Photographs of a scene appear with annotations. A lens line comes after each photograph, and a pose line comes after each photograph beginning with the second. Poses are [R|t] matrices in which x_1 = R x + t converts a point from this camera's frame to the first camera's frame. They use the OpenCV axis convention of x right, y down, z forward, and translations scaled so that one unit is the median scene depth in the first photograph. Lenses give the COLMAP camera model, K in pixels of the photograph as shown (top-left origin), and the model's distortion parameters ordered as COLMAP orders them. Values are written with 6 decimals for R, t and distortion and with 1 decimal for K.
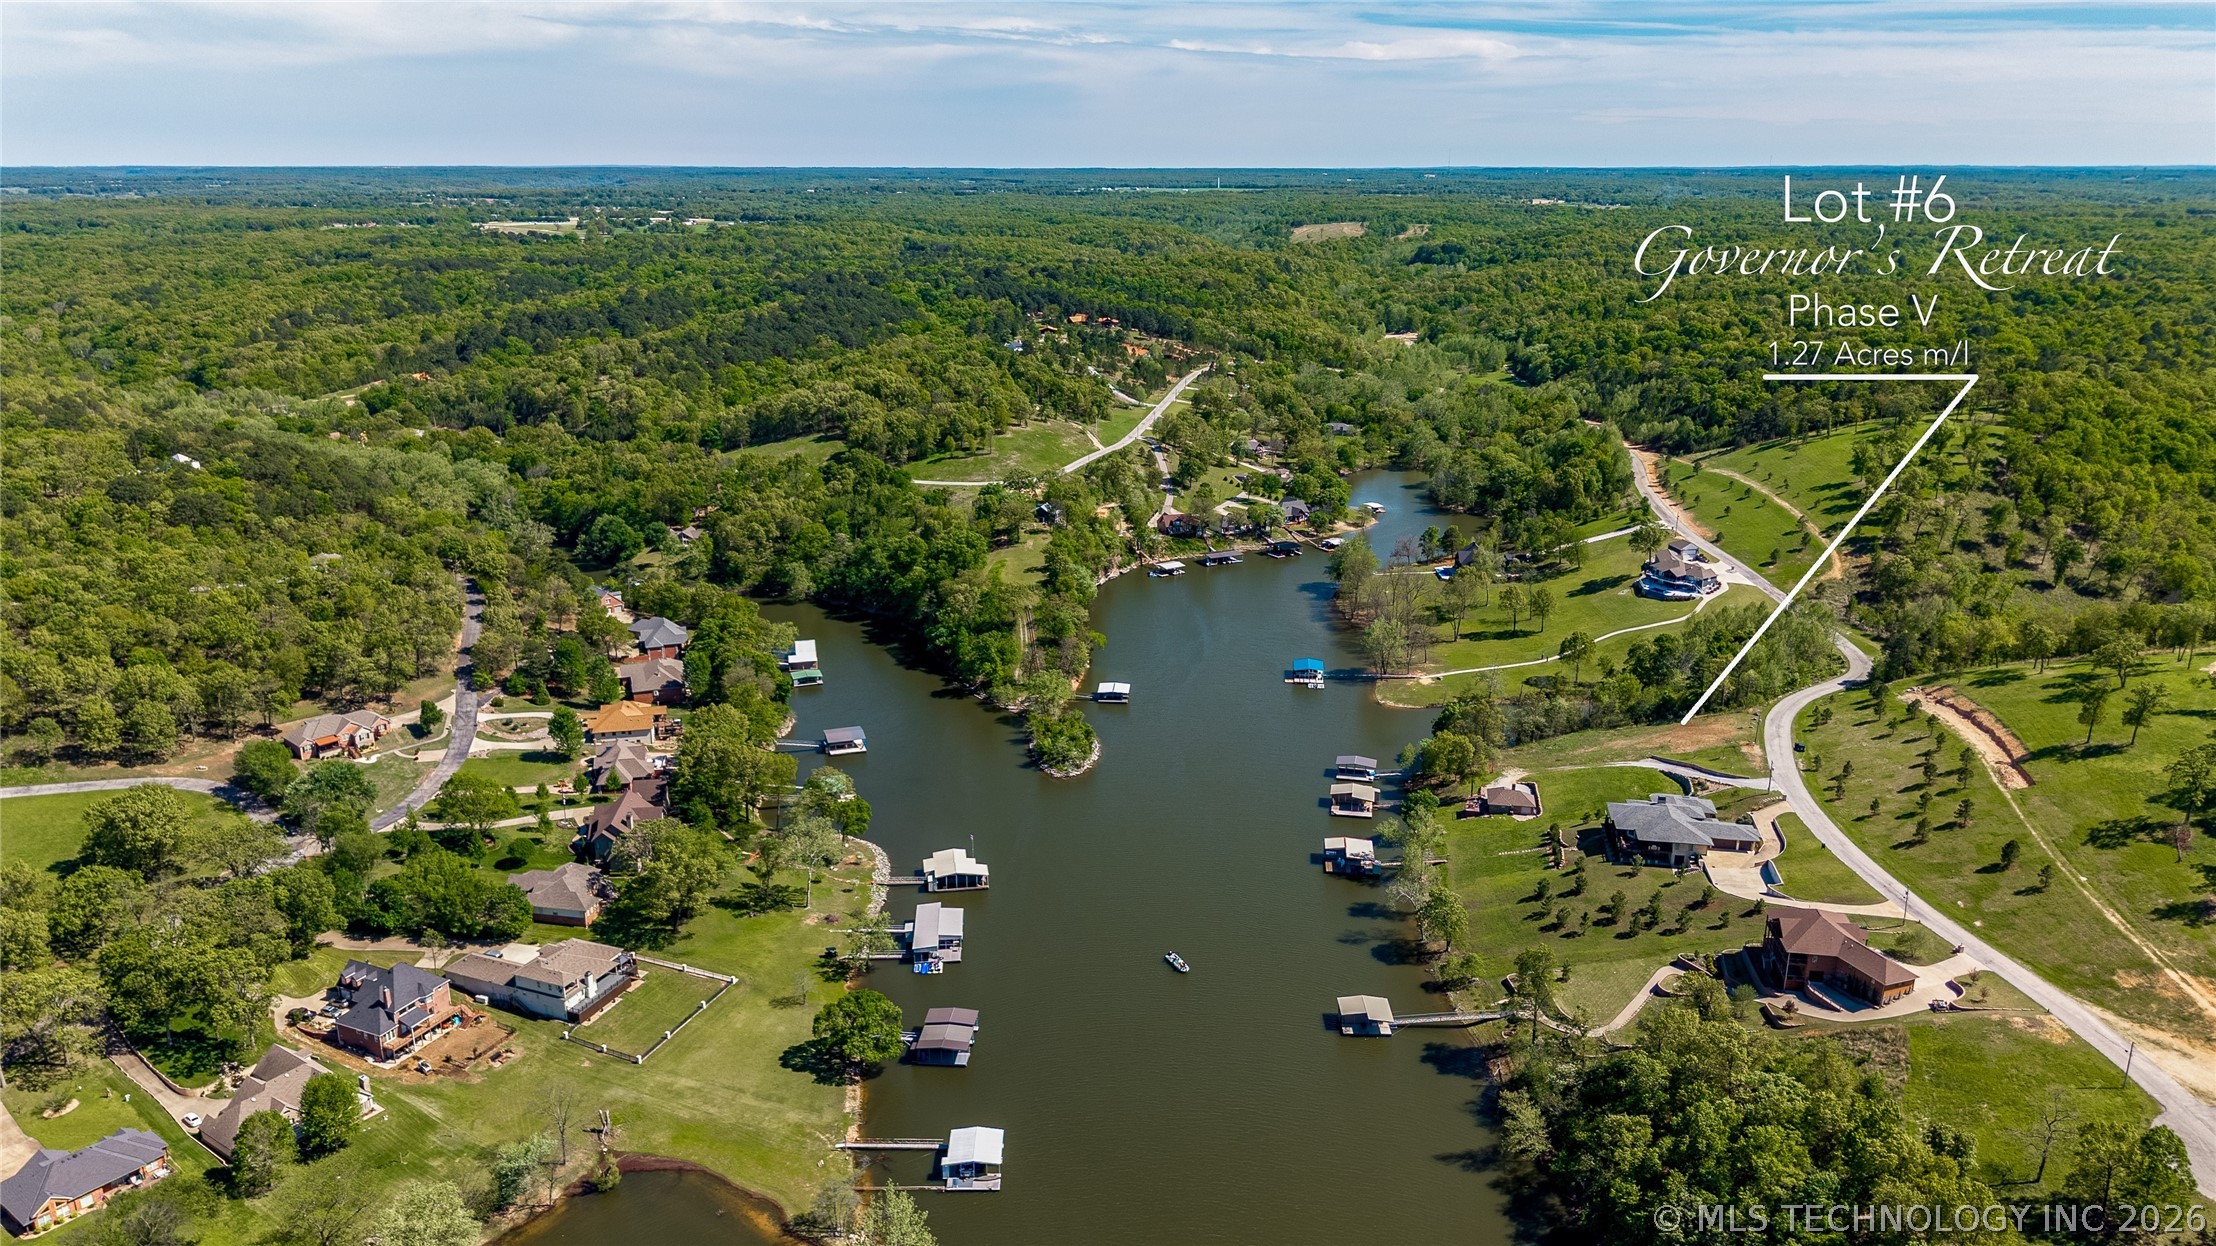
lens RADIAL K [[1505.9, 0, 1091.3], [0, 1505.9, 614.1], [0, 0, 1]] dist [0.031047, -0.046052]
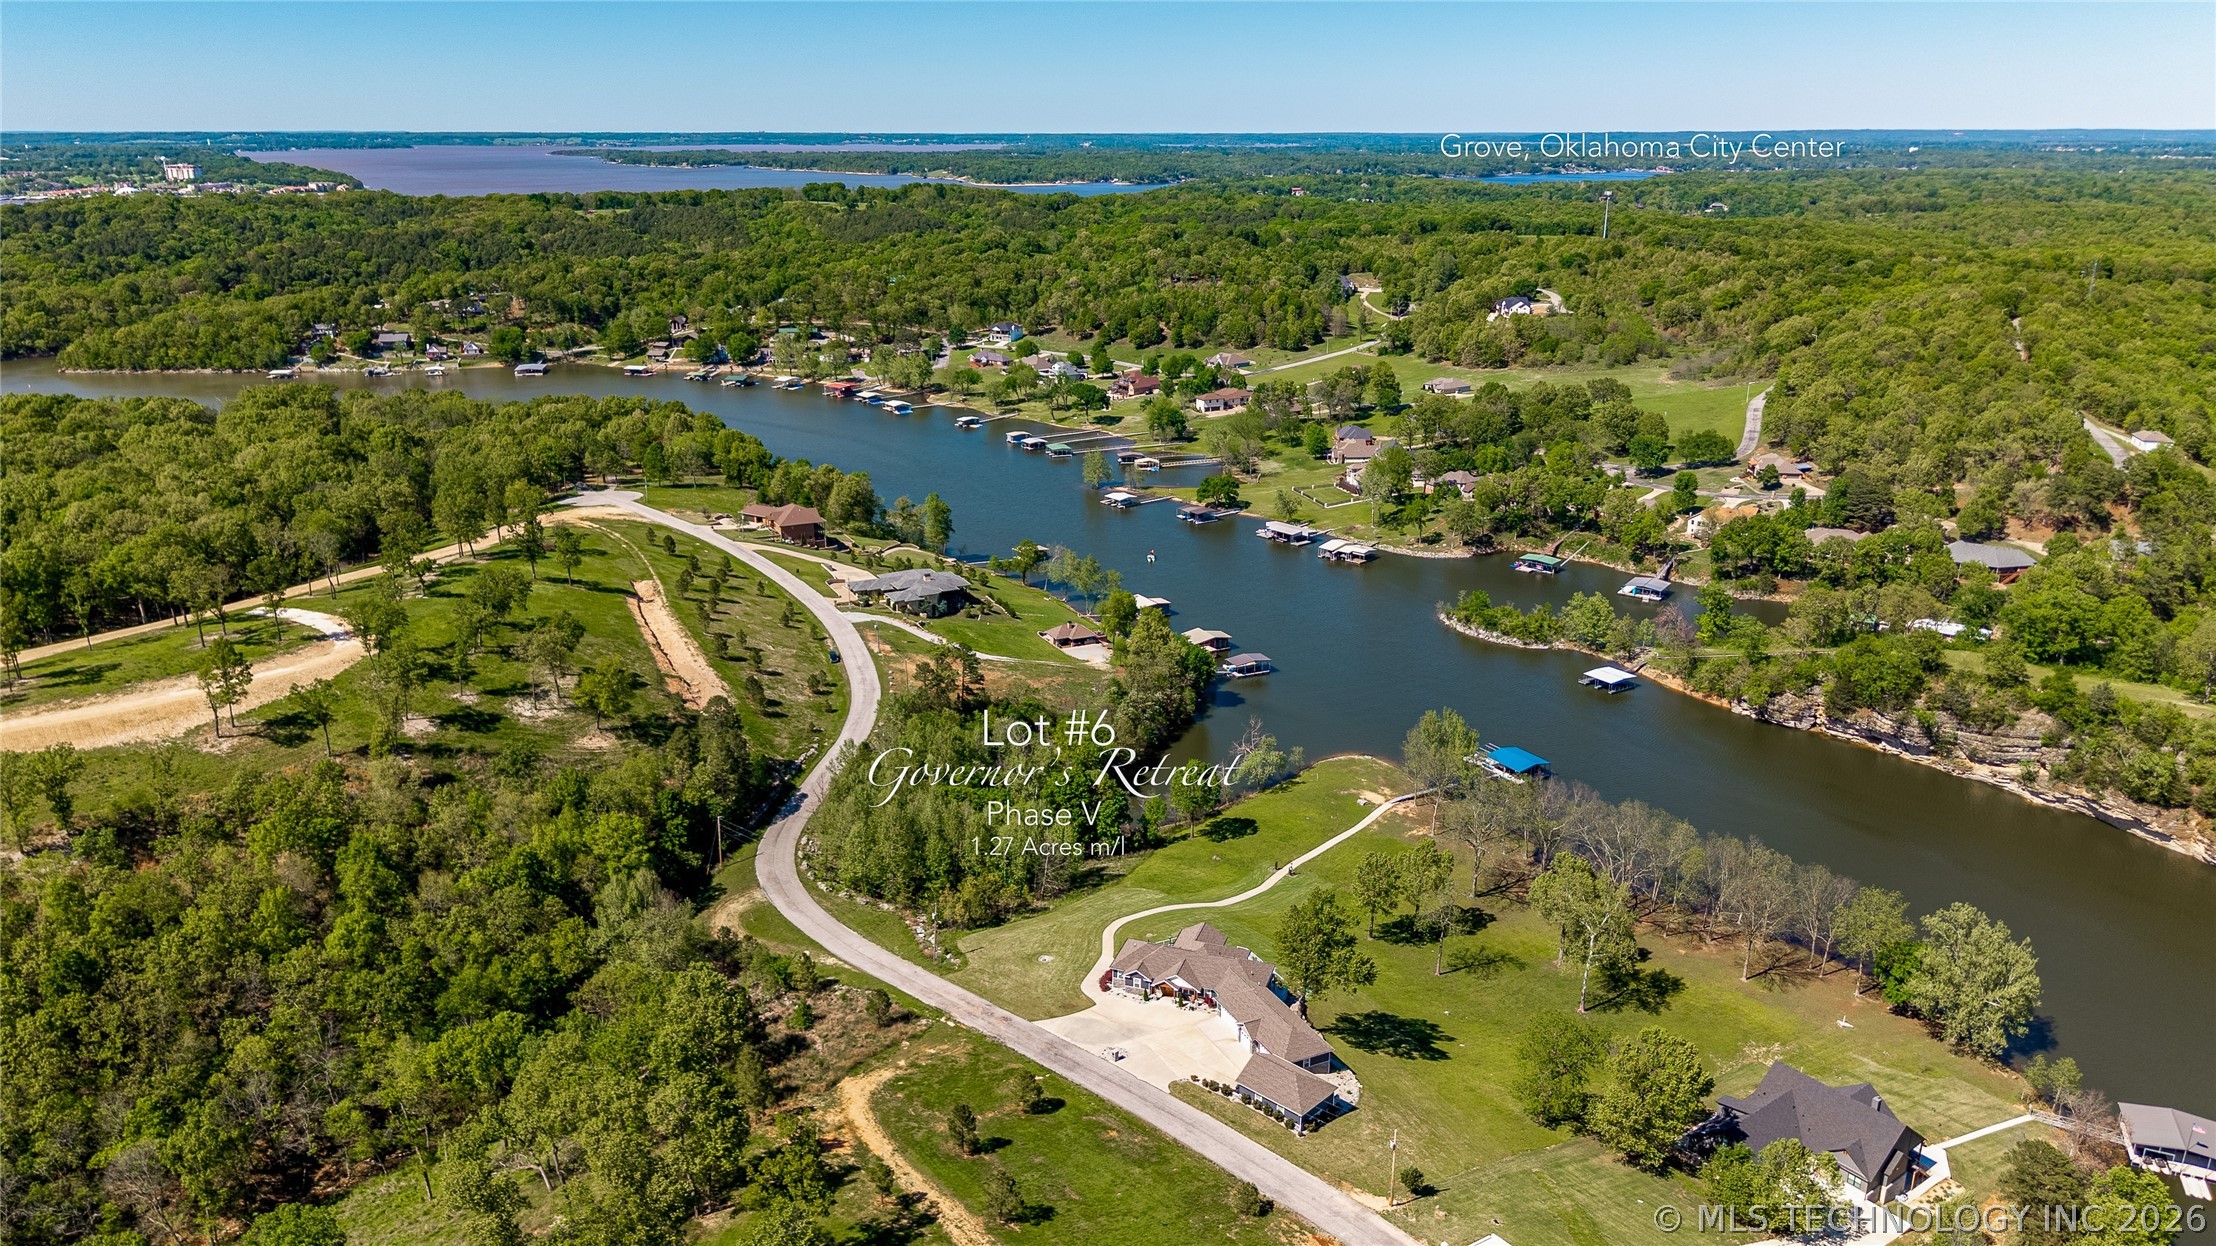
lens RADIAL K [[1505.9, 0, 1091.3], [0, 1505.9, 614.1], [0, 0, 1]] dist [0.031047, -0.046052]
pose [[-0.785531, 0.193758, -0.587706, 0.634935], [-0.170094, 0.845531, 0.506108, -0.307935], [0.594986, 0.497529, -0.631234, 1.198556]]
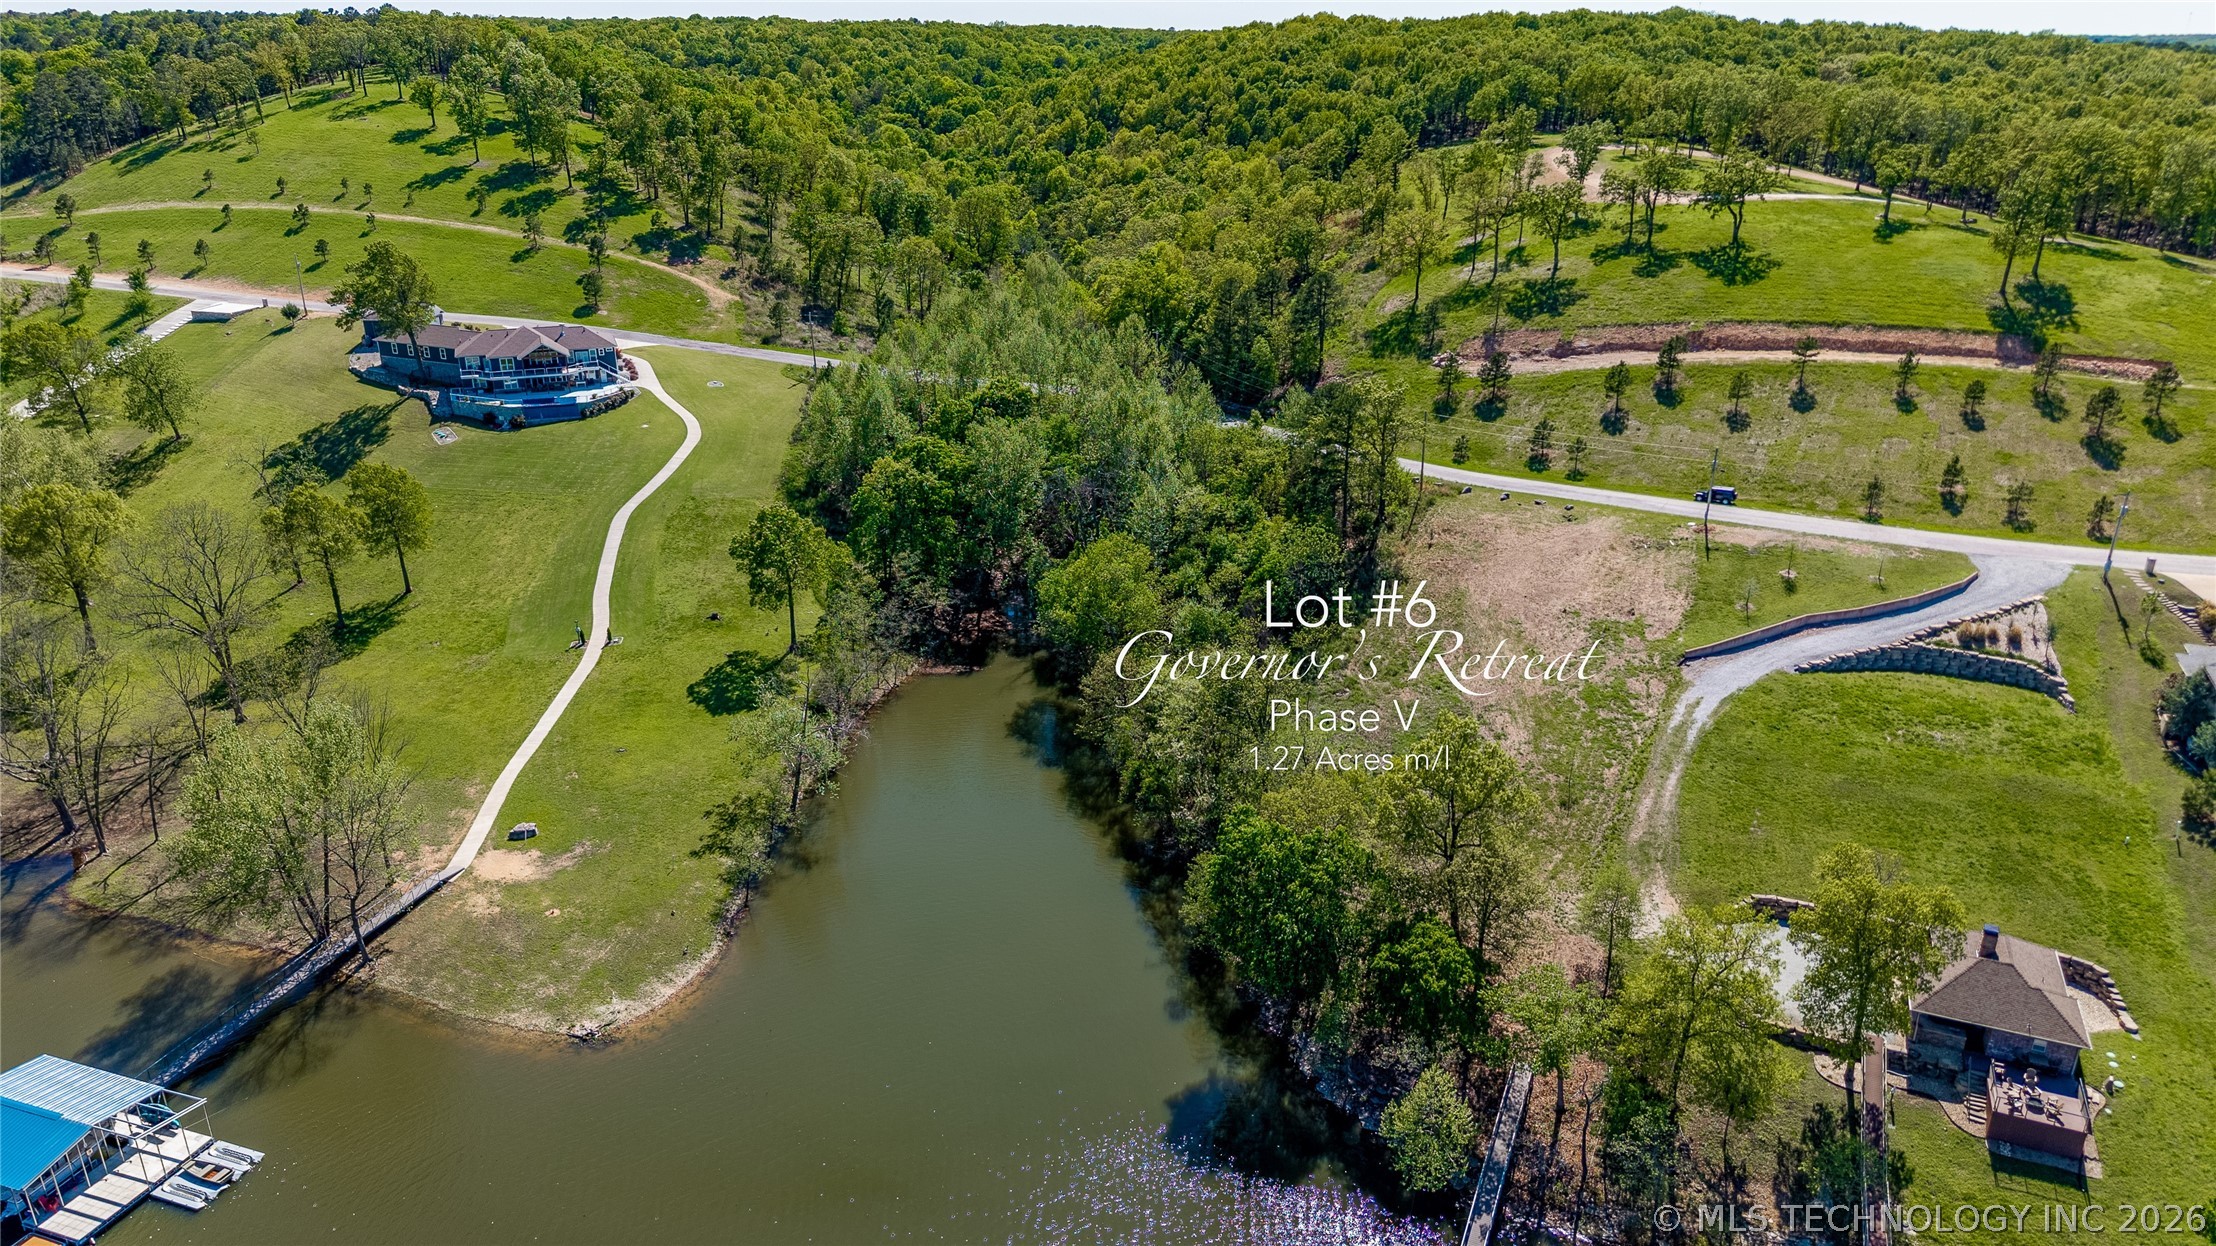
lens RADIAL K [[1484.1, 0, 1097.4], [0, 1484.1, 624.9], [0, 0, 1]] dist [0.024535, -0.023404]
pose [[0.203599, -0.354404, 0.912659, 0.021733], [0.272733, 0.915815, 0.294787, -0.037813], [-0.940300, 0.188894, 0.283116, 0.759108]]
